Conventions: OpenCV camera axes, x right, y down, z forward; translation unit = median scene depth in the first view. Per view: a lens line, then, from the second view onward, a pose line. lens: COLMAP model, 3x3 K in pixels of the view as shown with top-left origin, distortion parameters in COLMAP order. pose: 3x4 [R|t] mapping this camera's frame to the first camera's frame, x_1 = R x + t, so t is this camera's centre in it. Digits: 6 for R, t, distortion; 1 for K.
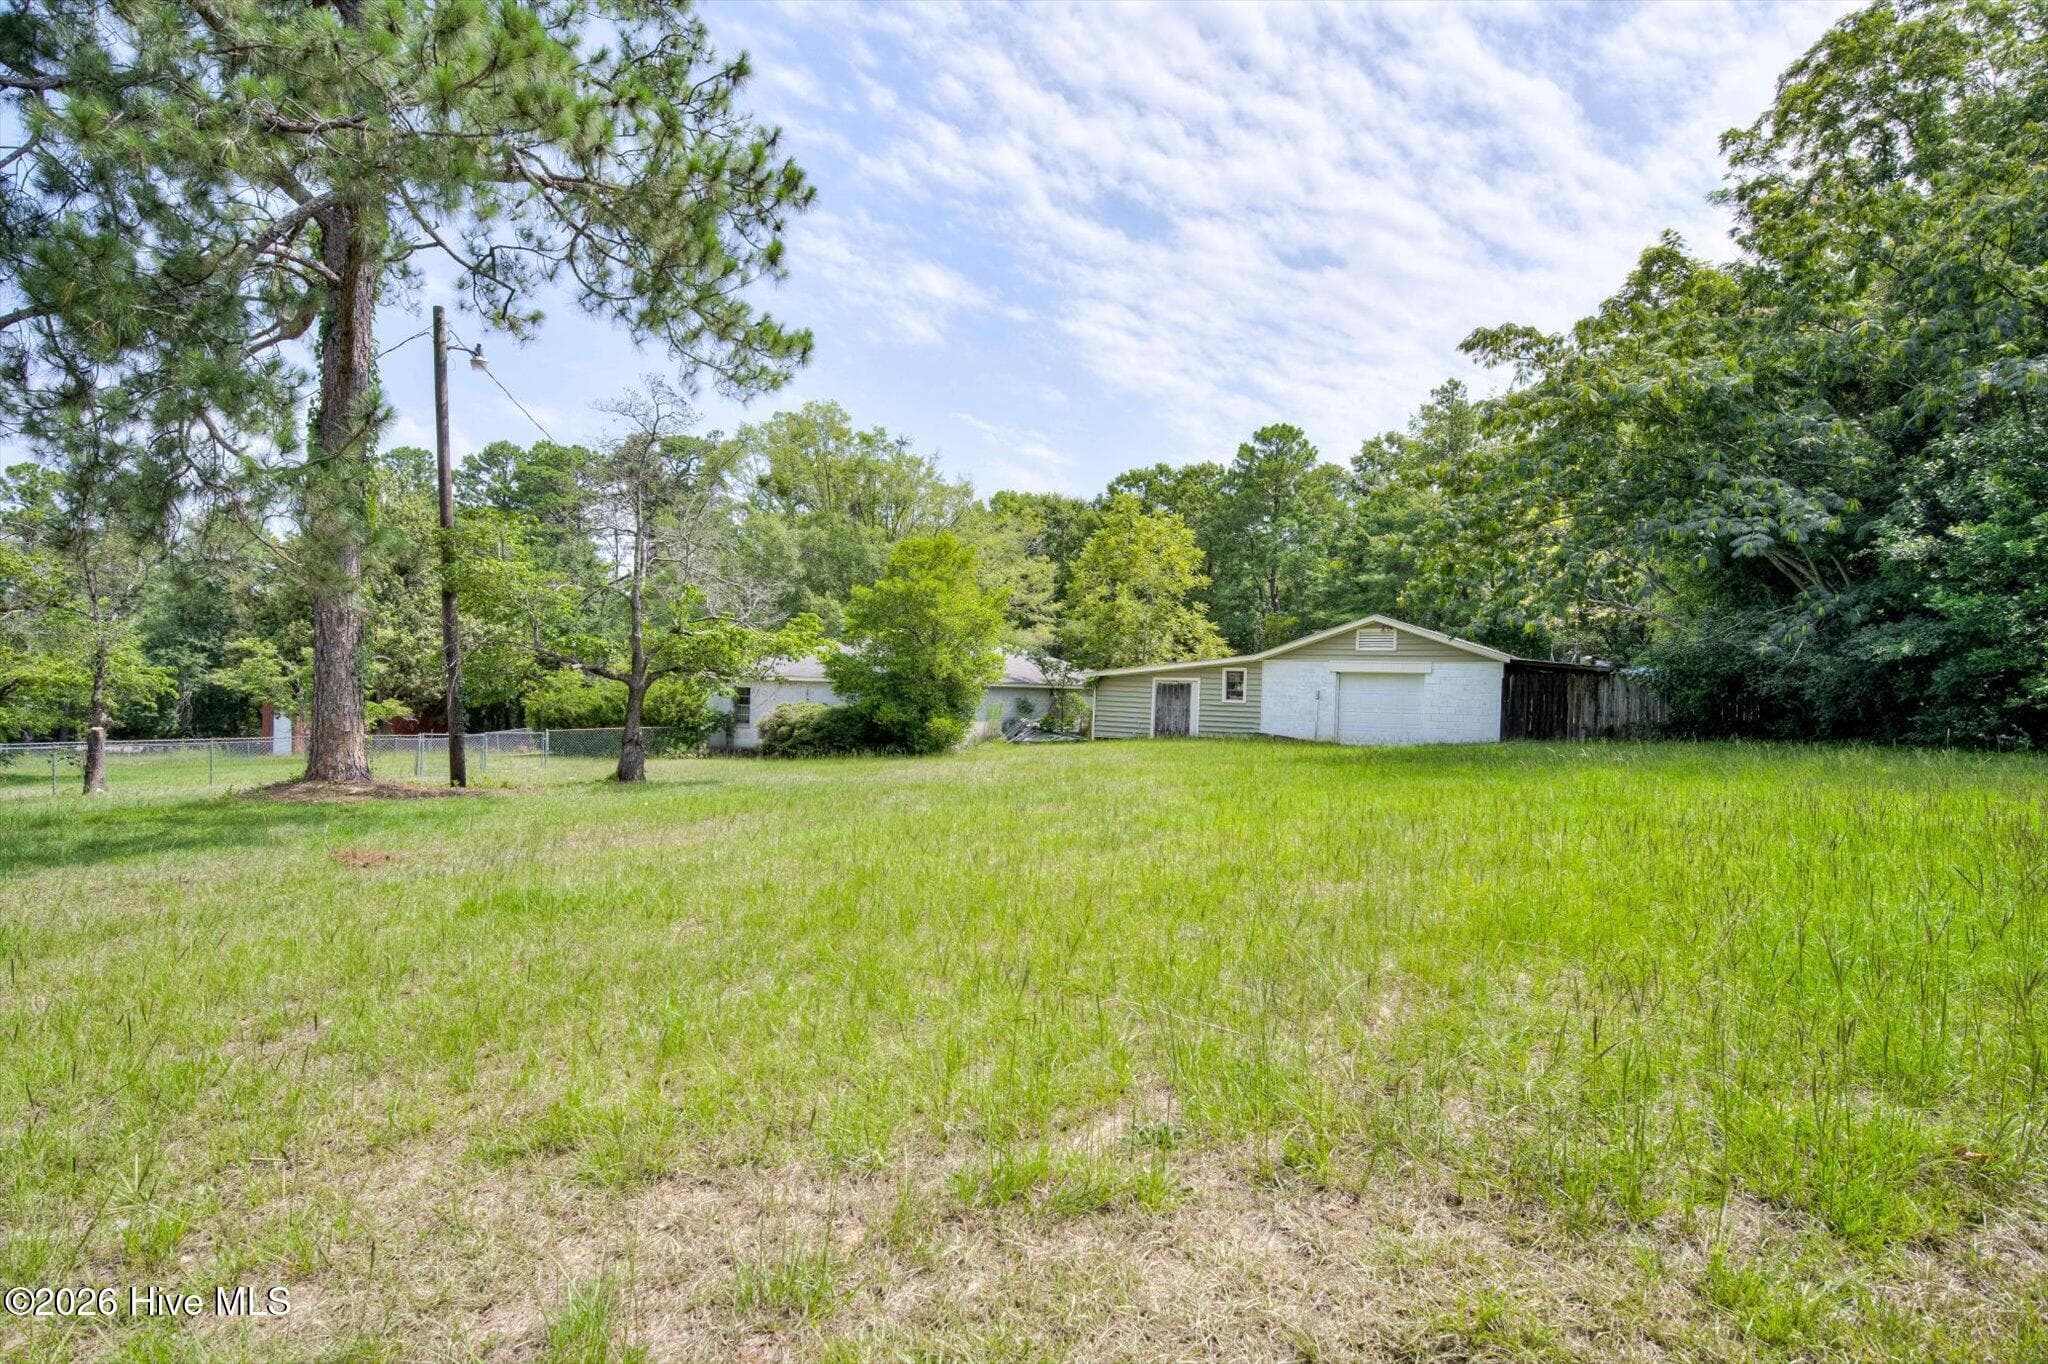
lens RADIAL K [[1060.6, 0, 1024.0], [0, 1060.6, 682.0], [0, 0, 1]] dist [-0.008050, -0.000416]
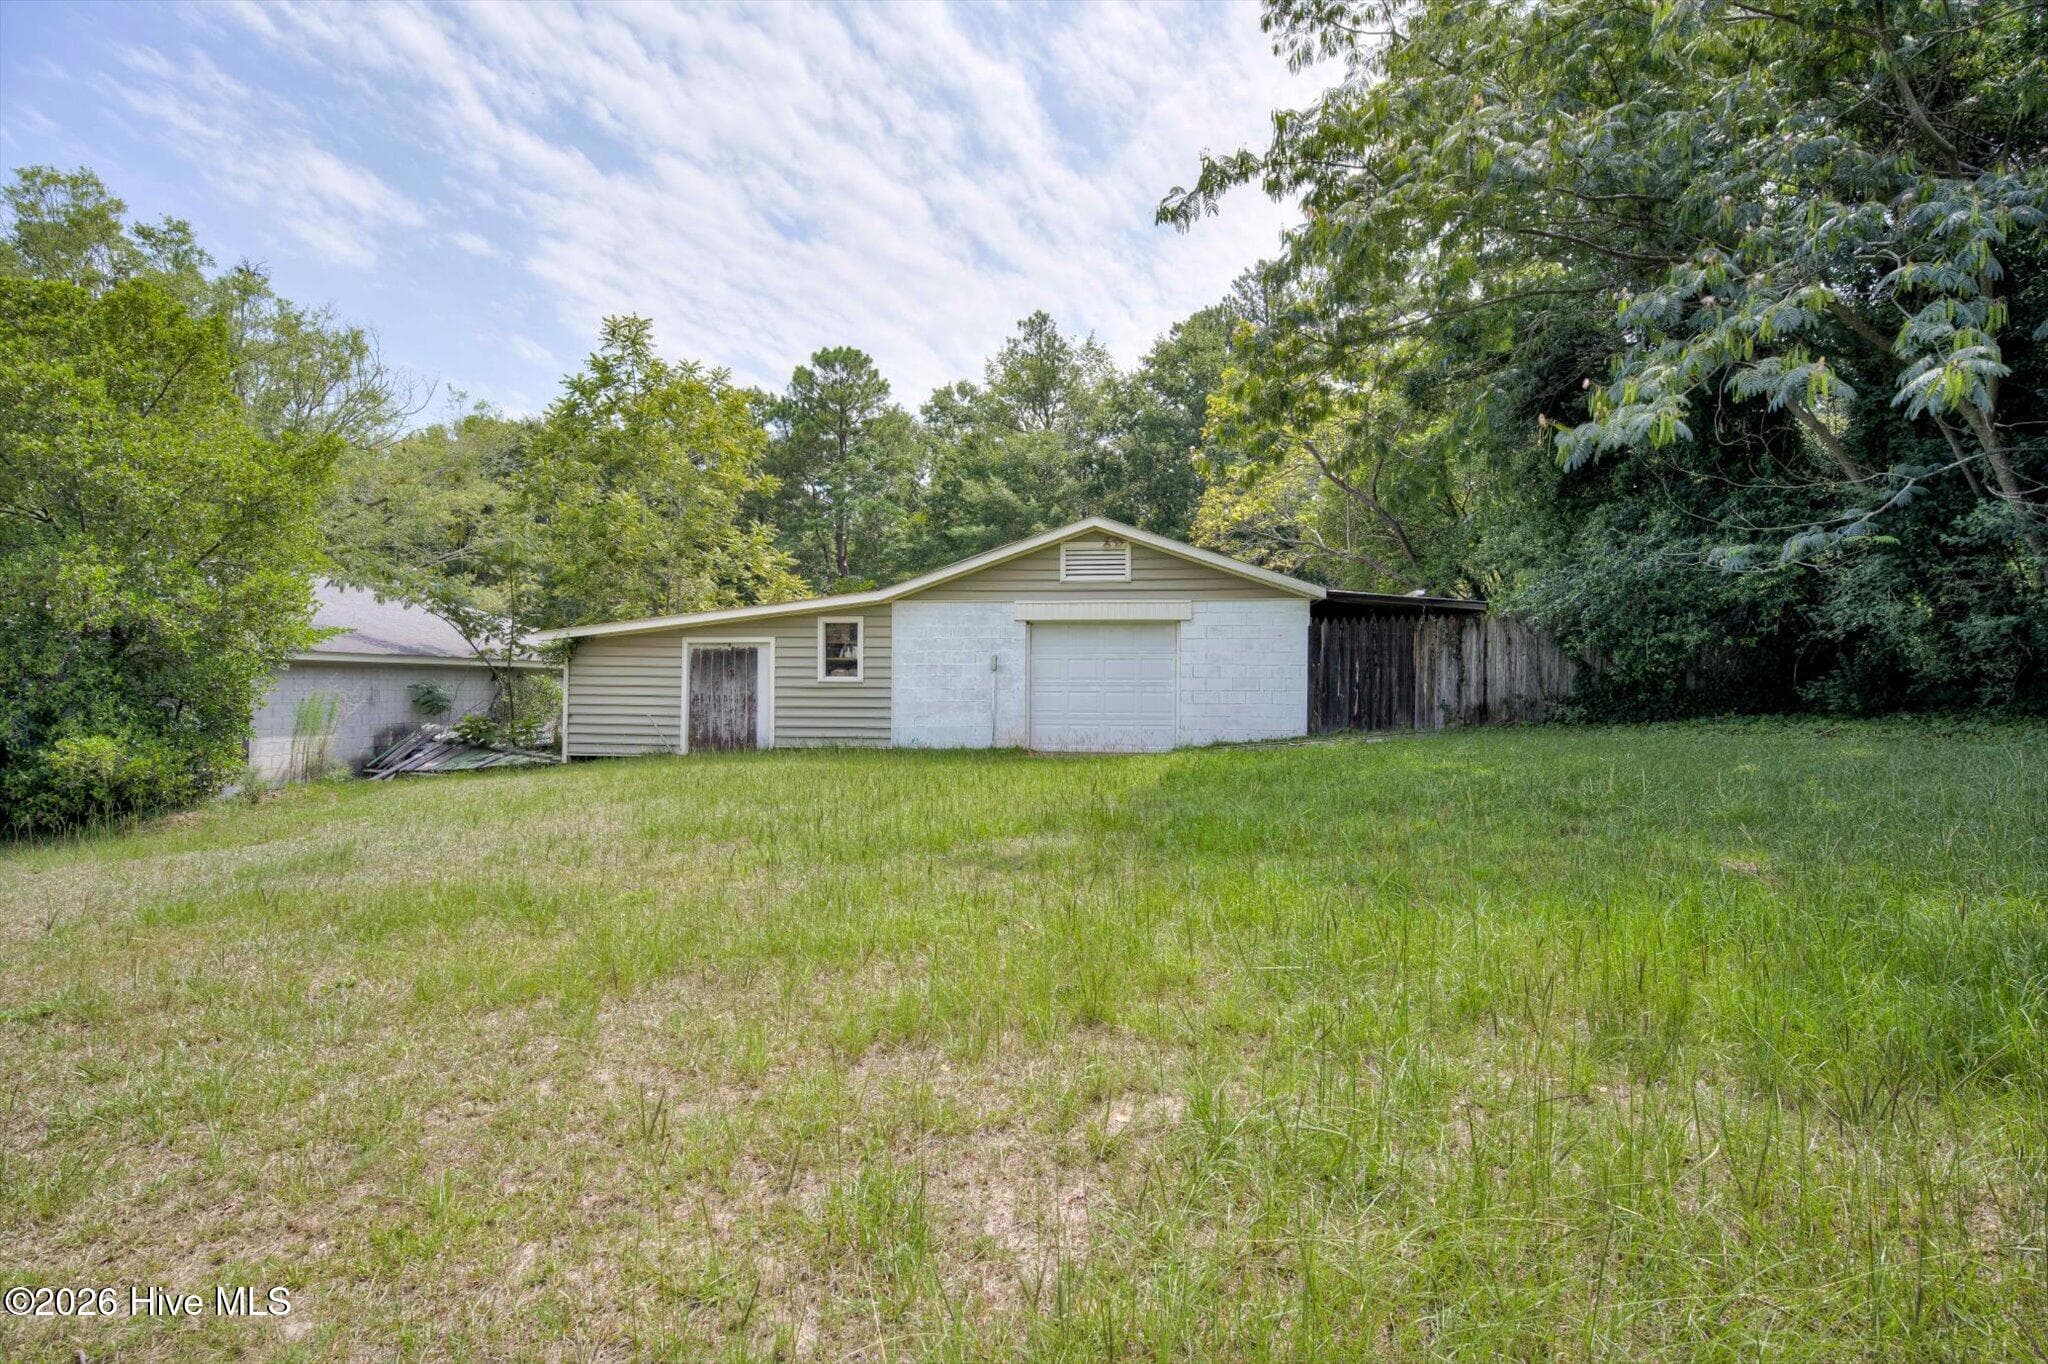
lens RADIAL K [[1060.6, 0, 1024.0], [0, 1060.6, 682.0], [0, 0, 1]] dist [-0.008050, -0.000416]
pose [[0.910610, -0.022348, 0.412662, 0.052096], [0.019346, 0.999747, 0.011450, 0.013041], [-0.412813, -0.002443, 0.910812, 0.401180]]
